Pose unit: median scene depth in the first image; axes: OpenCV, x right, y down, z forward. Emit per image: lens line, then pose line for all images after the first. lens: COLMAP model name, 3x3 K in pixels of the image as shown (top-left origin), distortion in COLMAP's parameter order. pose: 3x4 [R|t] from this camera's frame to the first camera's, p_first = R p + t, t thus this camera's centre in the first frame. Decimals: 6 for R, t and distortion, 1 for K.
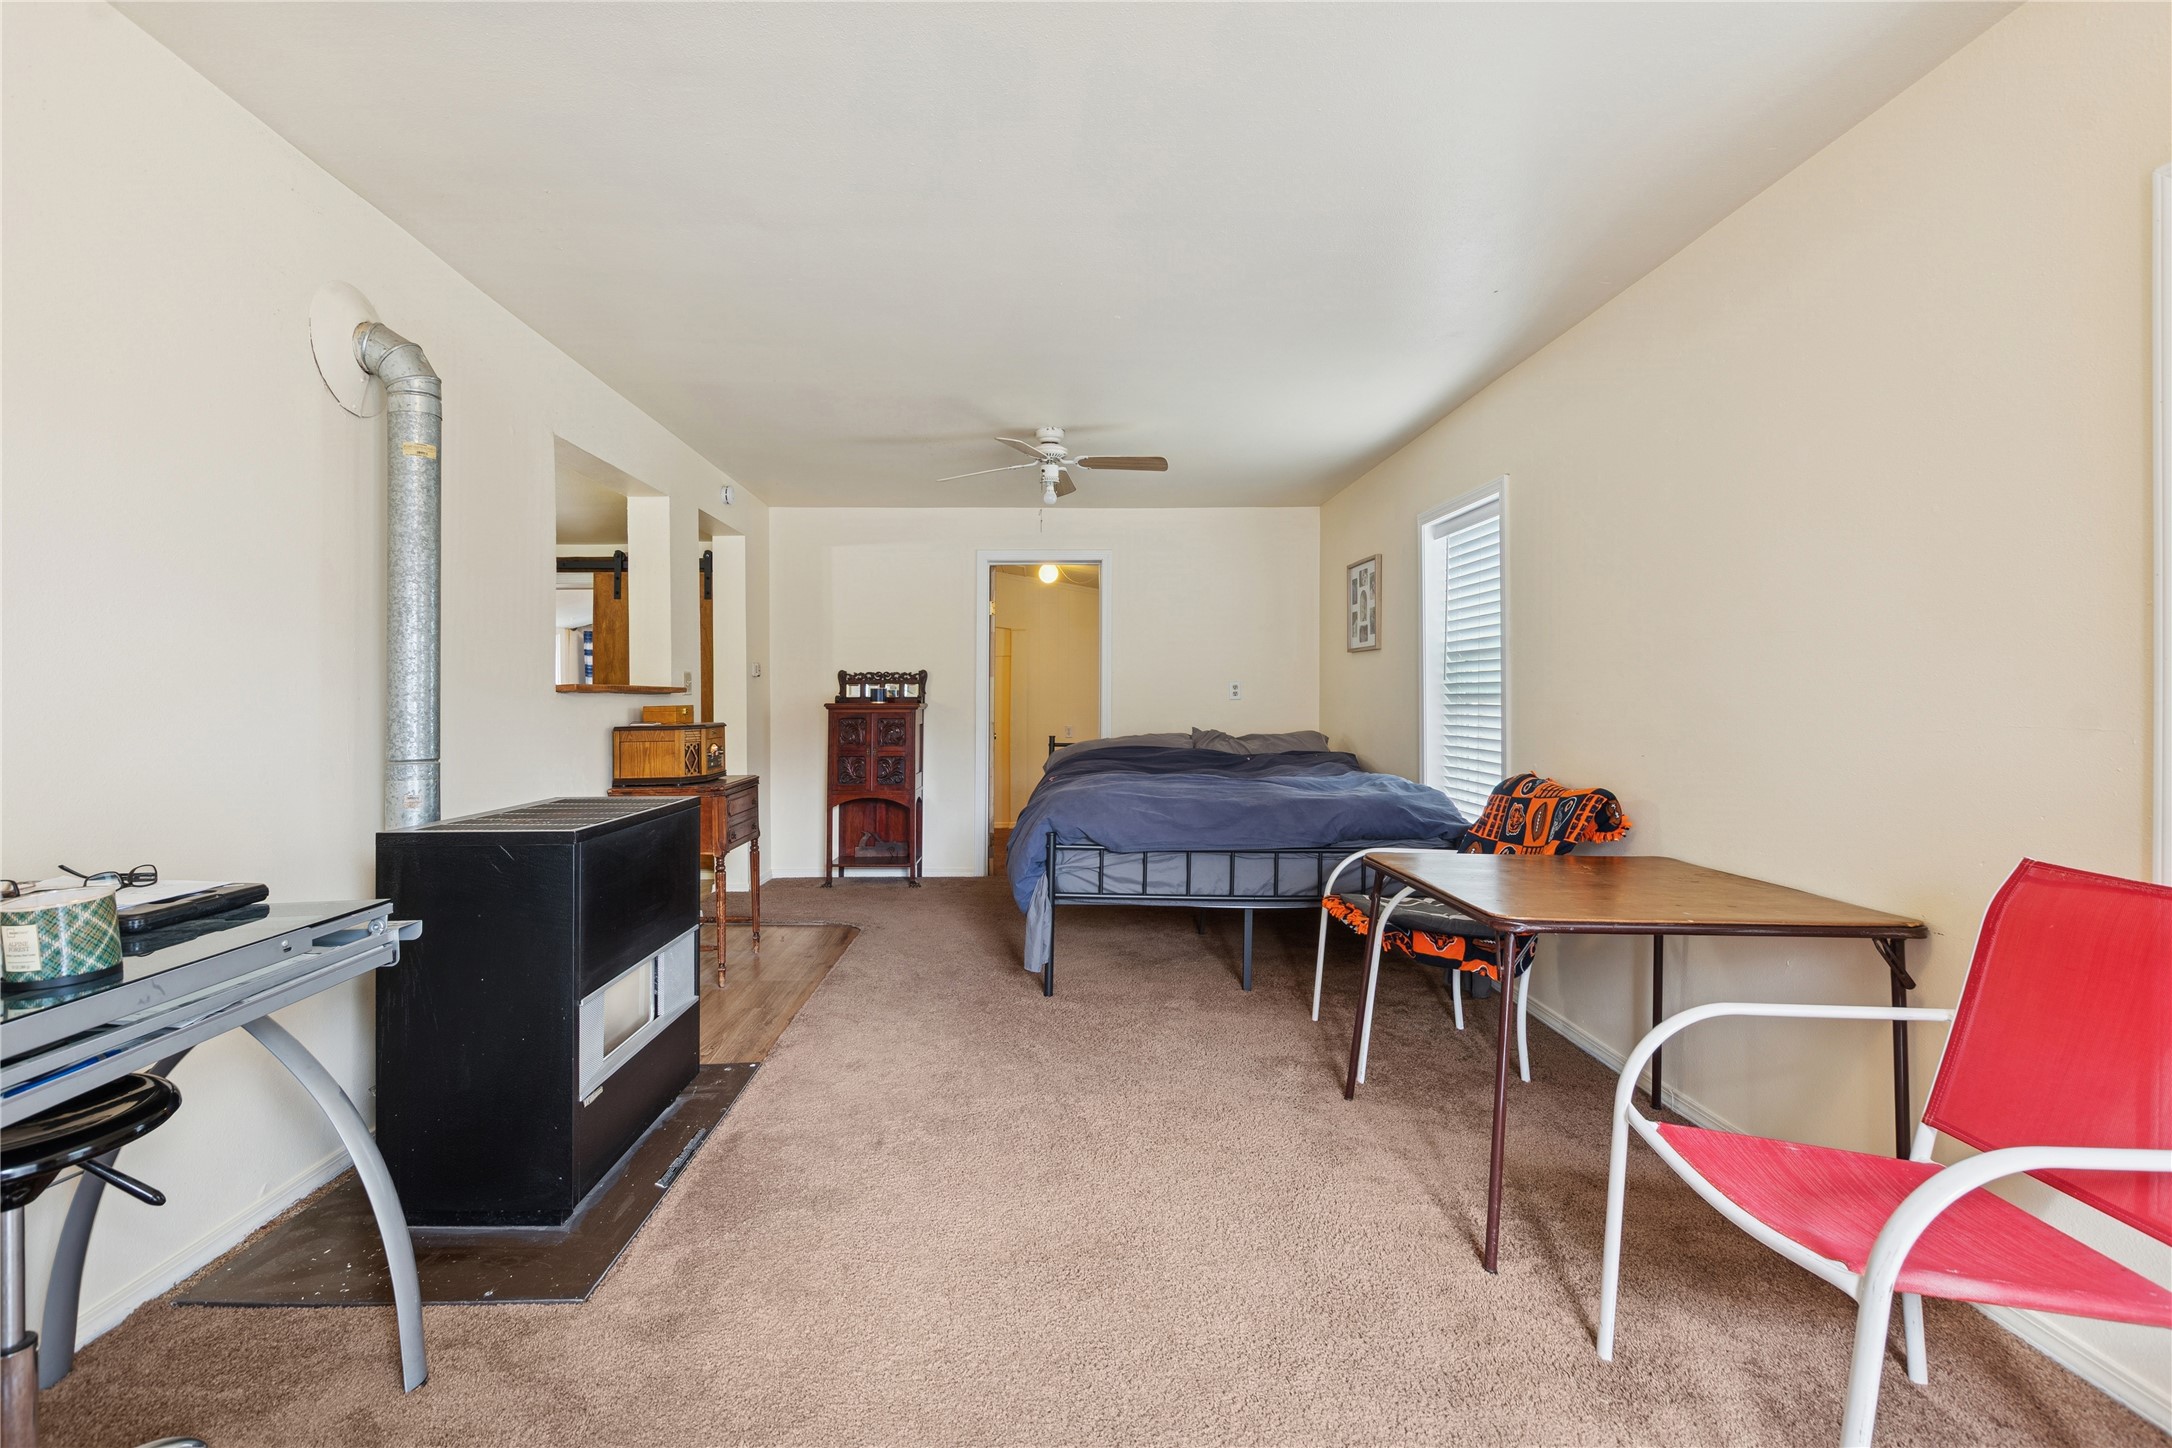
lens RADIAL K [[1018.2, 0, 1080.2], [0, 1018.2, 705.9], [0, 0, 1]] dist [-0.001467, -0.001910]
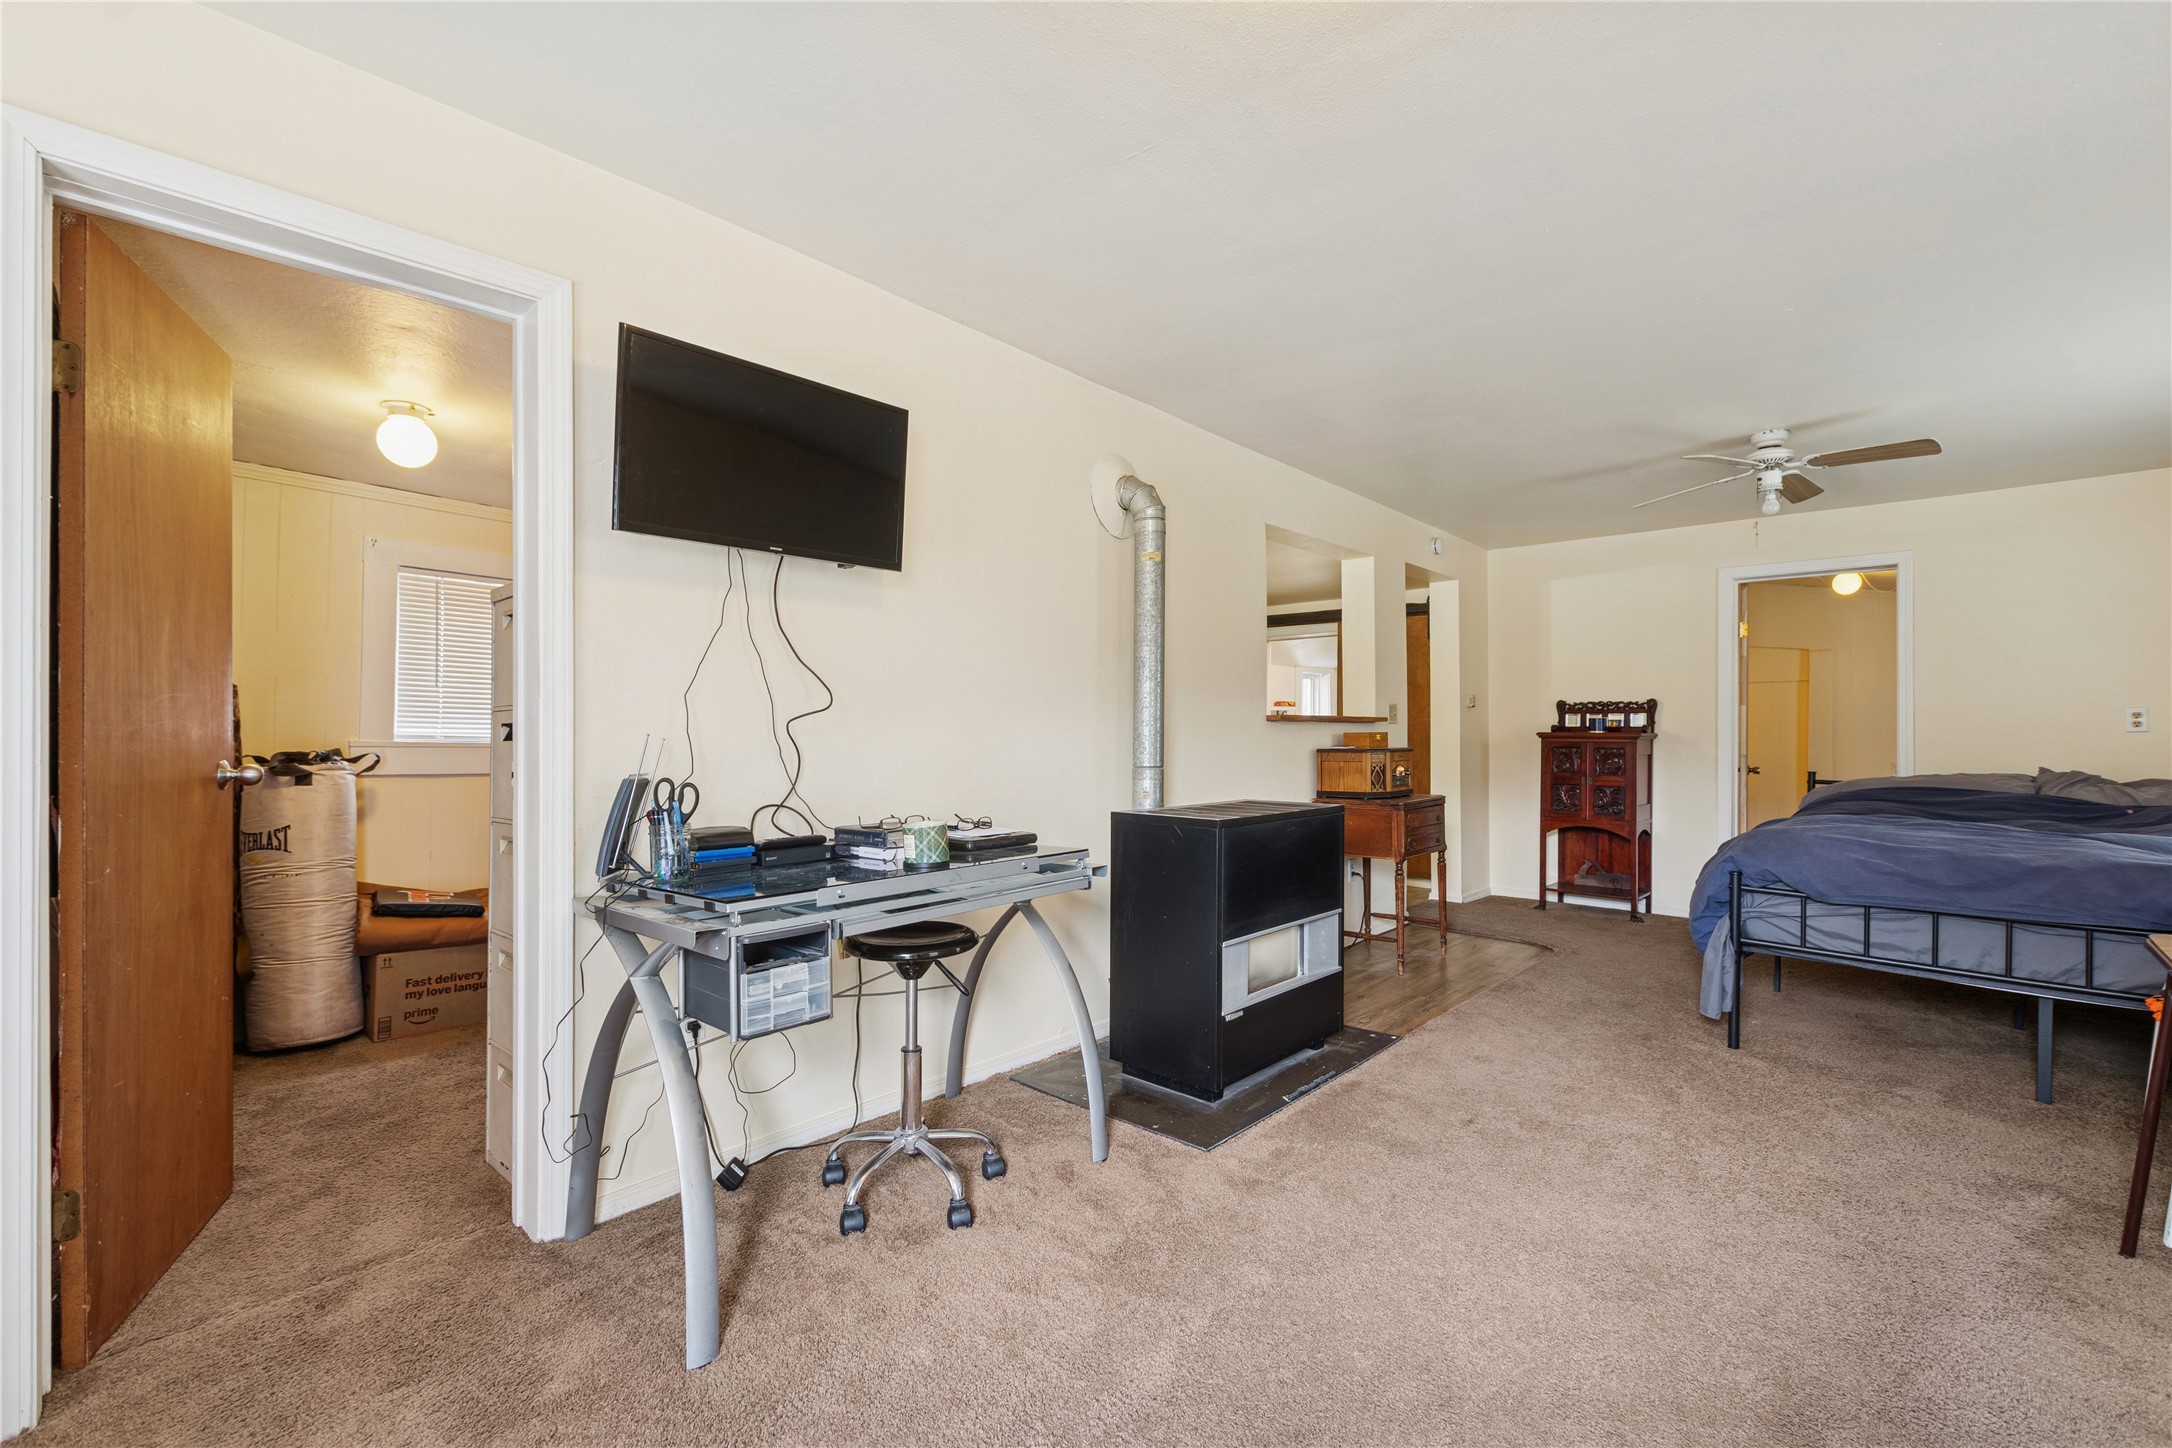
lens RADIAL K [[936.7, 0, 1086.0], [0, 936.7, 724.0], [0, 0, 1]] dist [0.003174, -0.000102]
pose [[0.733528, 0.002147, -0.679656, 0.119239], [-0.009739, 0.999926, -0.007353, 0.001352], [0.679589, 0.012012, 0.733495, -0.033487]]
